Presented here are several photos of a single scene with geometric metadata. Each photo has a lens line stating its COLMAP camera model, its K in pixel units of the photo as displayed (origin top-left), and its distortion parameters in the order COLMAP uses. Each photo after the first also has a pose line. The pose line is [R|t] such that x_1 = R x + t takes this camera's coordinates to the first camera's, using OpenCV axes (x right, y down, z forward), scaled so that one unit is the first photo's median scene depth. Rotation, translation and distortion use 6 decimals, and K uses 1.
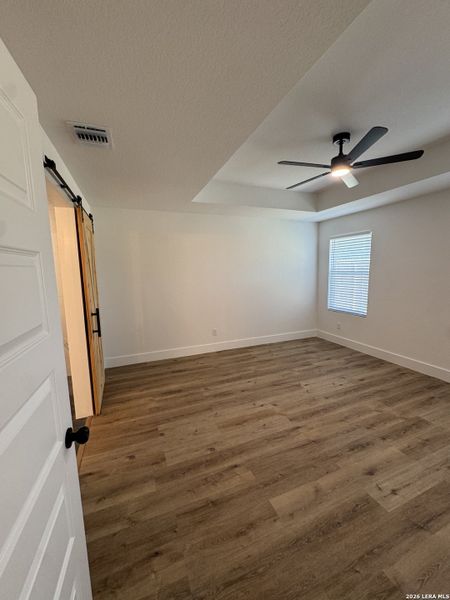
lens RADIAL K [[241.9, 0, 225.4], [0, 241.9, 298.9], [0, 0, 1]] dist [-0.000174, 0.000202]
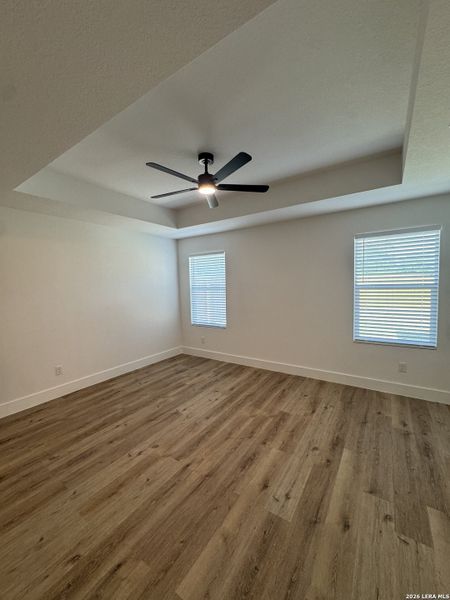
lens RADIAL K [[241.9, 0, 225.4], [0, 241.9, 298.9], [0, 0, 1]] dist [-0.000174, 0.000202]
pose [[0.827530, -0.038456, 0.560103, -0.040072], [0.077601, 0.995910, -0.046273, -0.011410], [-0.556033, 0.081757, 0.827129, 0.119011]]
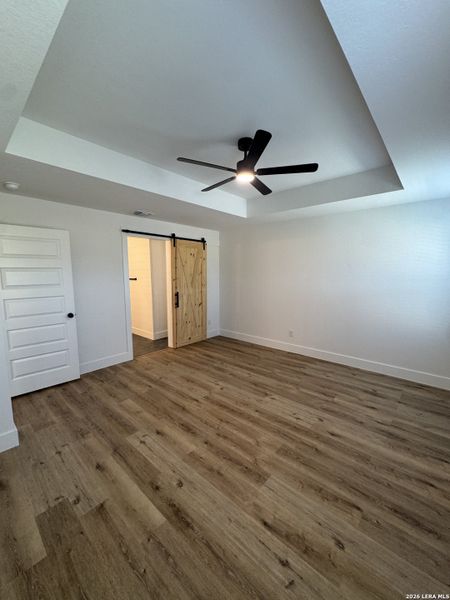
lens RADIAL K [[241.9, 0, 225.4], [0, 241.9, 298.9], [0, 0, 1]] dist [-0.000174, 0.000202]
pose [[0.439813, 0.117327, -0.890392, 1.087532], [-0.117489, 0.990426, 0.072474, -0.073655], [0.890371, 0.072736, 0.449387, 0.408747]]
